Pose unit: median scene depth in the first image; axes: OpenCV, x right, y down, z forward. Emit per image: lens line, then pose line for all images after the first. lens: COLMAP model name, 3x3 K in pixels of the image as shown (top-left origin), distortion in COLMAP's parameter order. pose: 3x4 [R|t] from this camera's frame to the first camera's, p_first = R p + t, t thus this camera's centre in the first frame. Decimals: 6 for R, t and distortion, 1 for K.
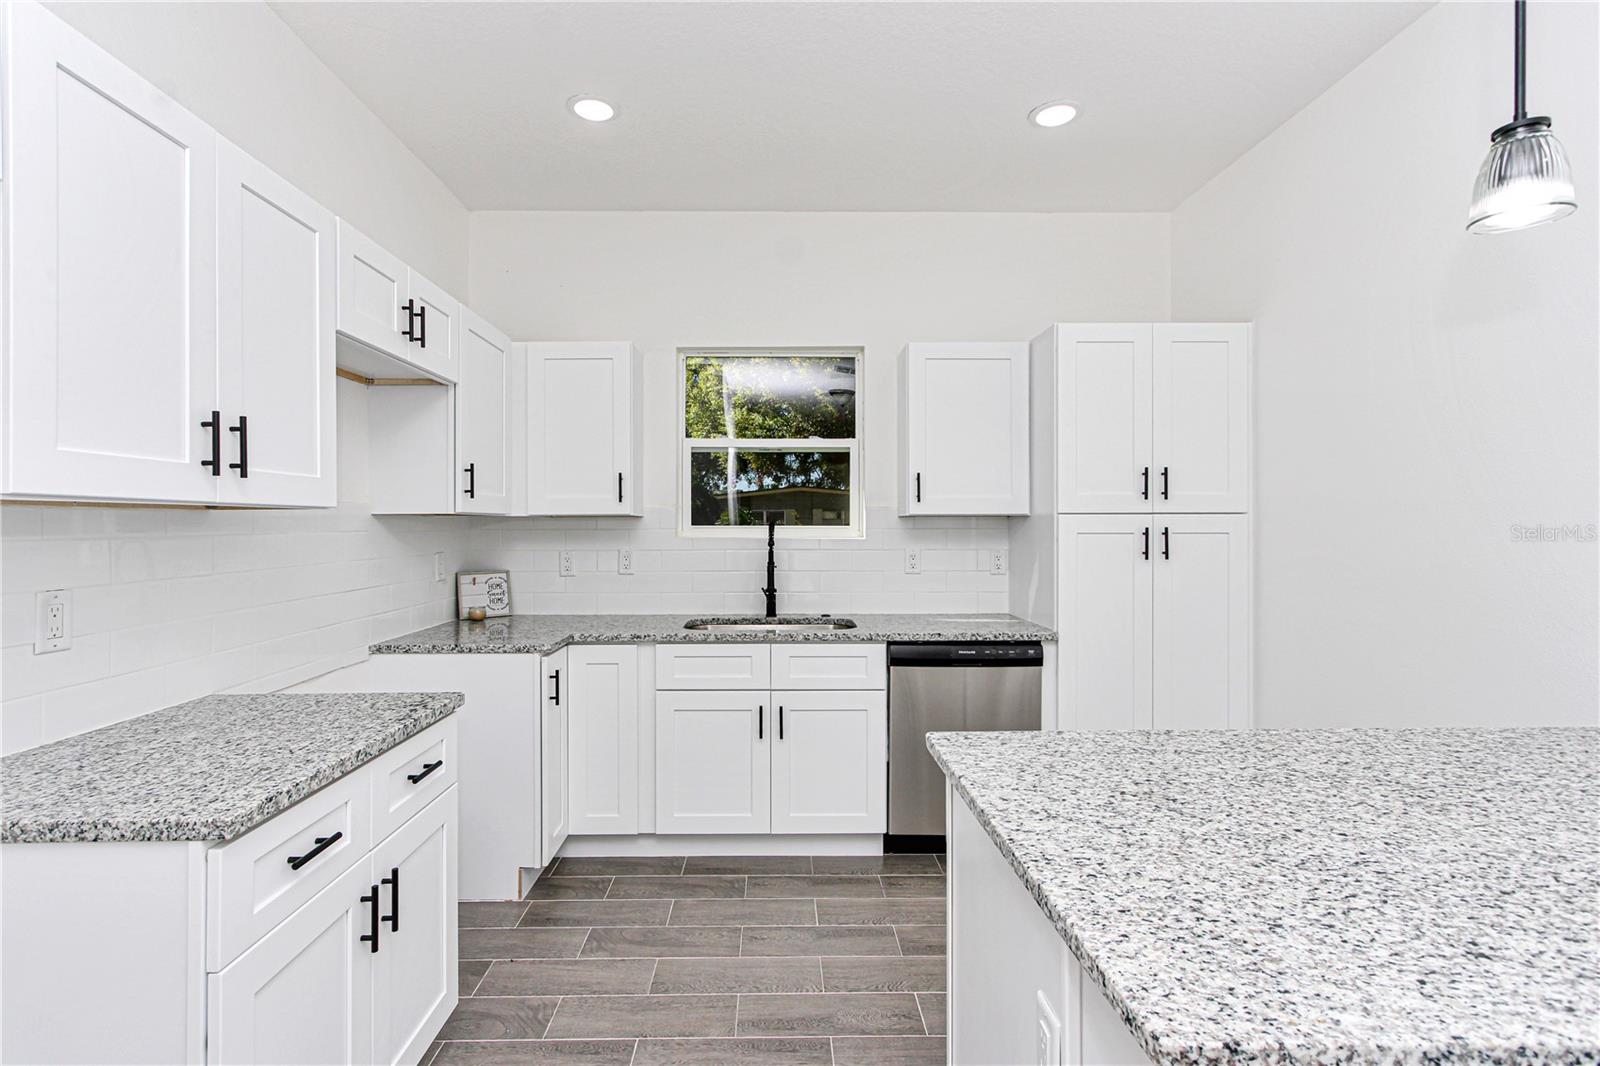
lens RADIAL K [[771.3, 0, 786.2], [0, 771.3, 525.1], [0, 0, 1]] dist [0.002395, 0.005077]
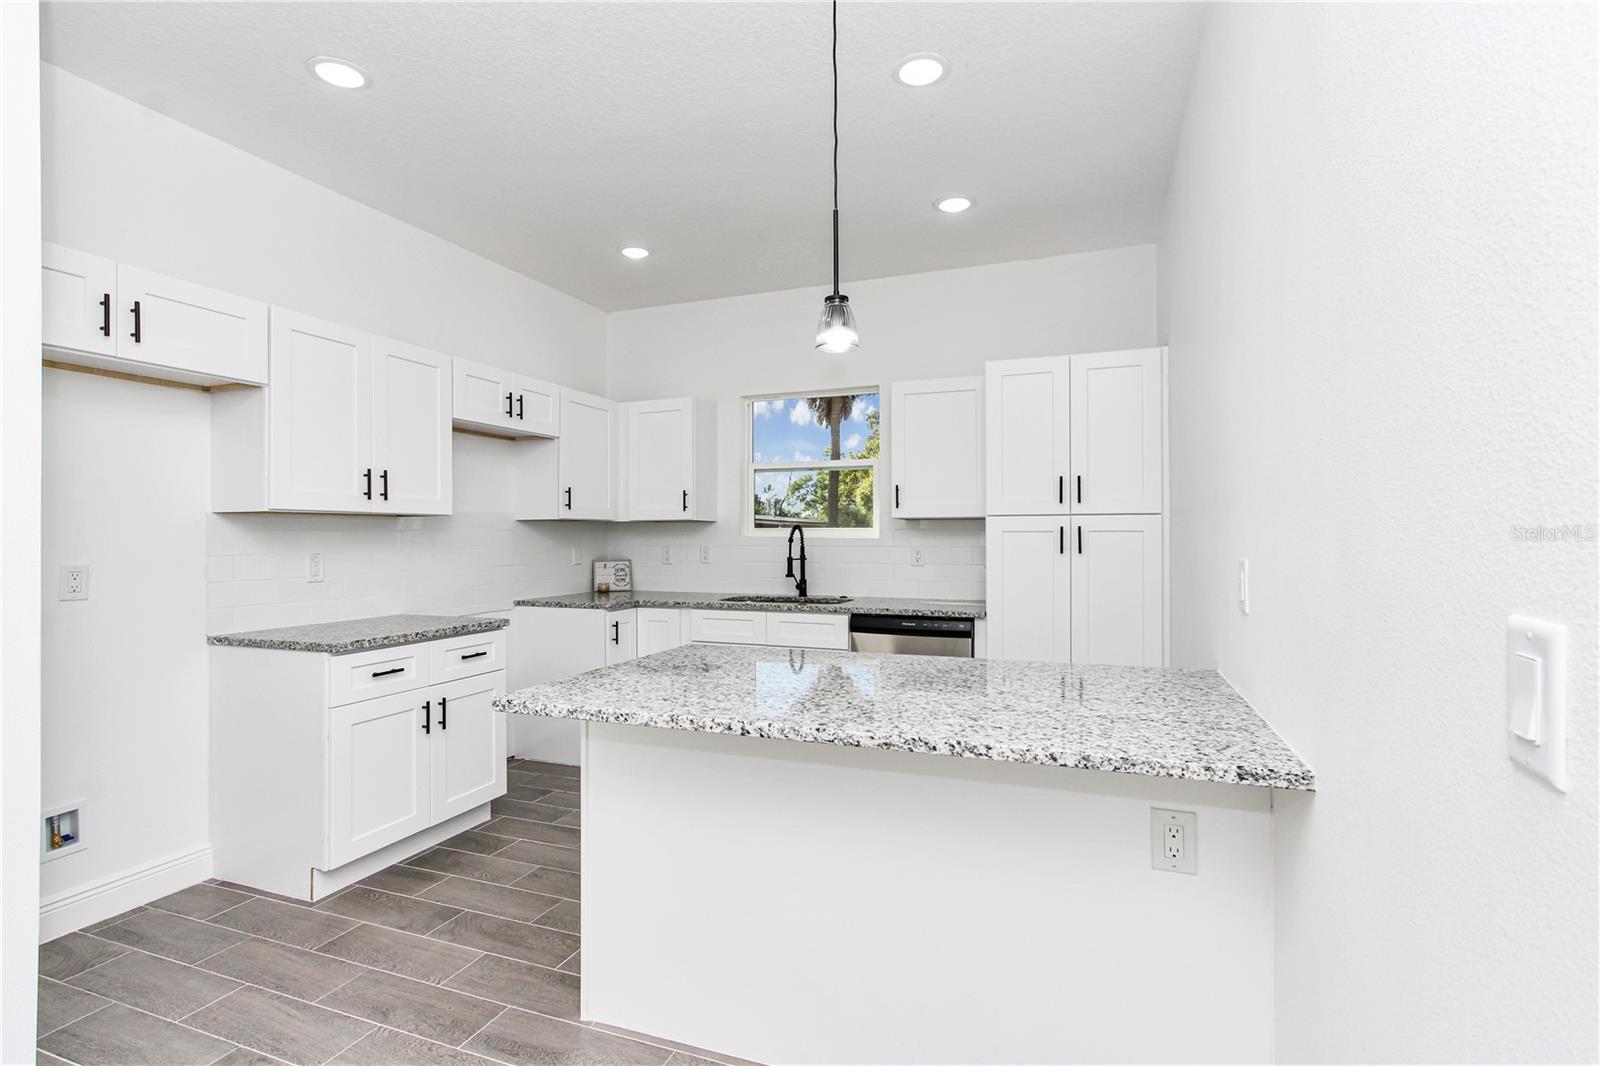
lens RADIAL K [[756.6, 0, 769.8], [0, 756.6, 536.3], [0, 0, 1]] dist [-0.001325, 0.001402]
pose [[0.919204, -0.000992, -0.393781, 0.522000], [0.001477, 0.999998, 0.000927, 0.017824], [0.393779, -0.001434, 0.919204, -0.230753]]
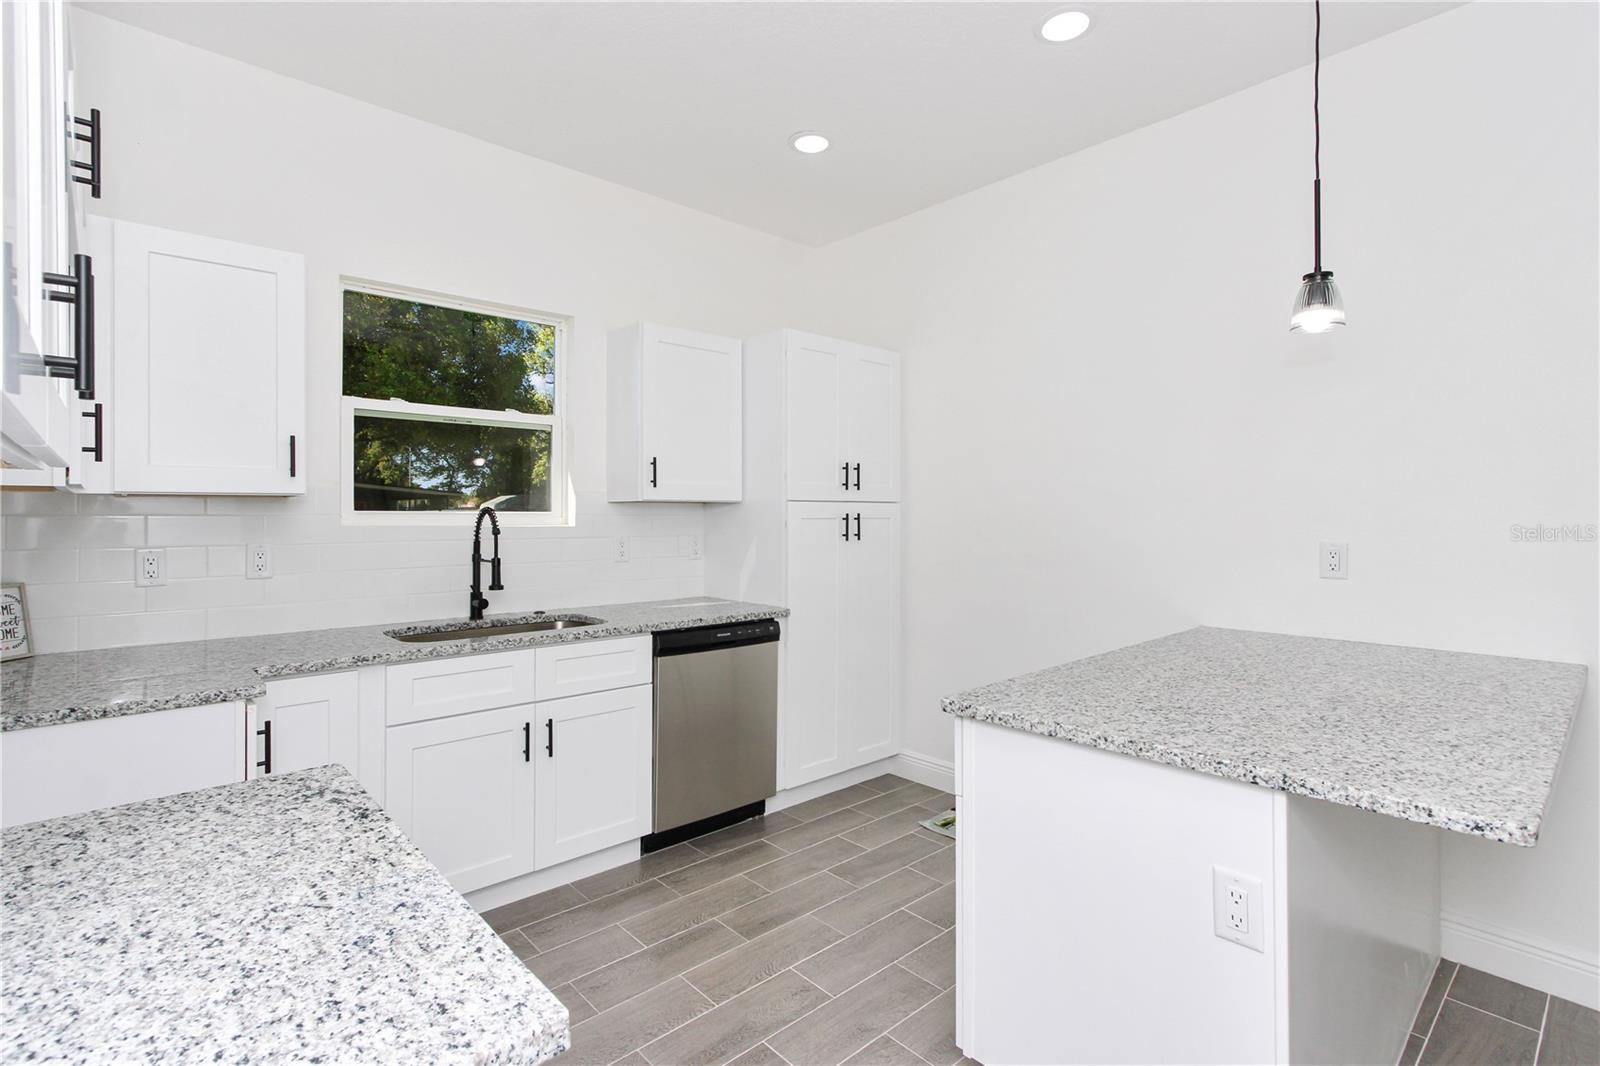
lens RADIAL K [[756.6, 0, 799.2], [0, 756.6, 512.8], [0, 0, 1]] dist [-0.001325, 0.001402]
pose [[0.751094, 0.002971, 0.660189, -0.354522], [-0.000387, 0.999992, -0.004060, 0.006773], [-0.660195, 0.002794, 0.751089, 0.175964]]
